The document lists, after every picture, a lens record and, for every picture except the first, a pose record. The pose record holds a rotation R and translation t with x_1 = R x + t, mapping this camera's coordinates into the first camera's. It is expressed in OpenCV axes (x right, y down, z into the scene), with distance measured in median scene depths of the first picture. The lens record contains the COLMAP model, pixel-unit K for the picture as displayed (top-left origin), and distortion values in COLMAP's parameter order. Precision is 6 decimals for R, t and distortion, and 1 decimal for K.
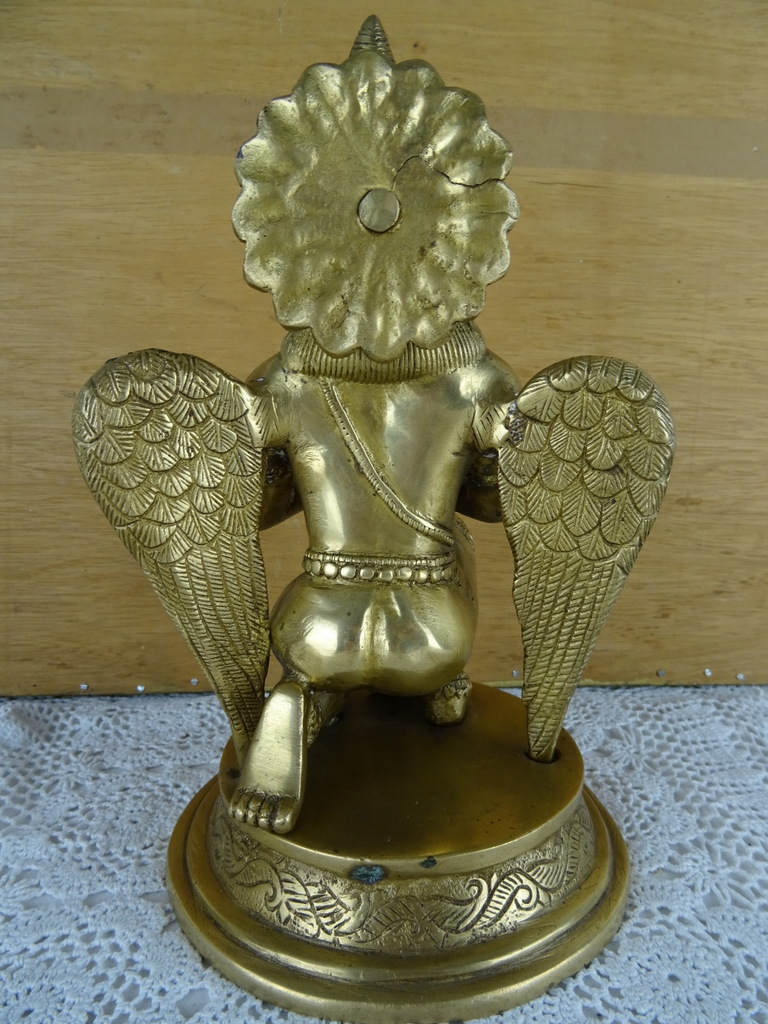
lens RADIAL K [[745.1, 0, 380.7], [0, 745.1, 507.9], [0, 0, 1]] dist [0.005841, -0.018936]
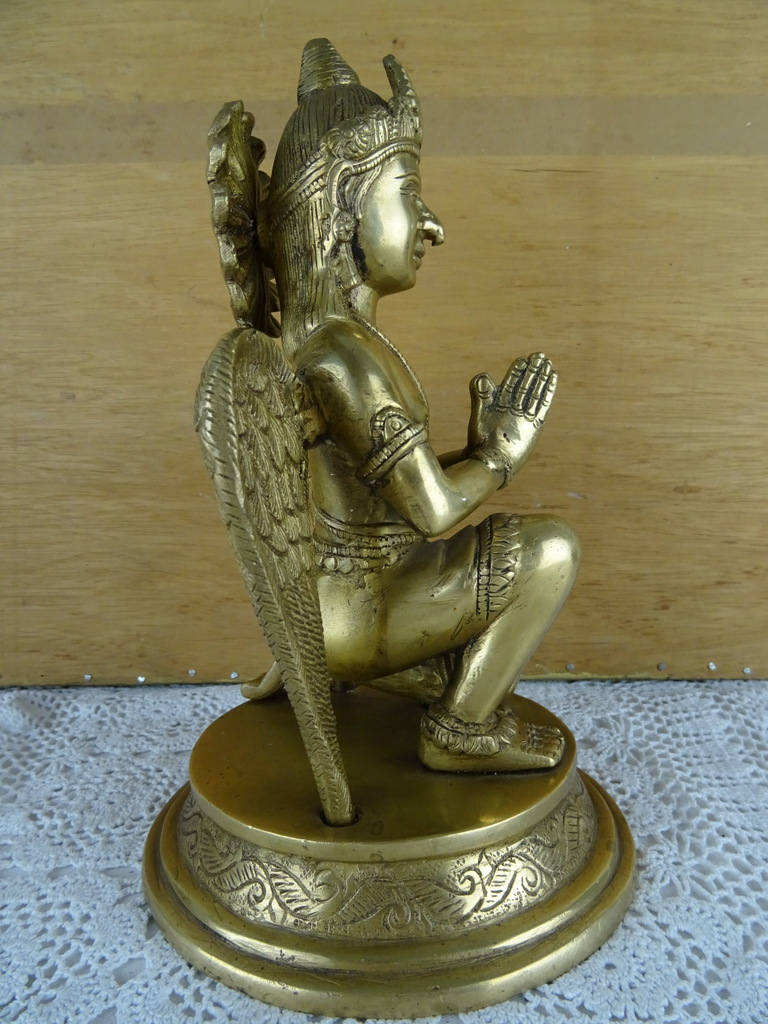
lens RADIAL K [[745.1, 0, 375.0], [0, 745.1, 506.5], [0, 0, 1]] dist [0.005841, -0.018936]
pose [[0.996272, -0.014734, -0.085000, 0.106315], [0.013898, 0.999849, -0.010420, 0.021587], [0.085141, 0.009200, 0.996326, -0.002776]]
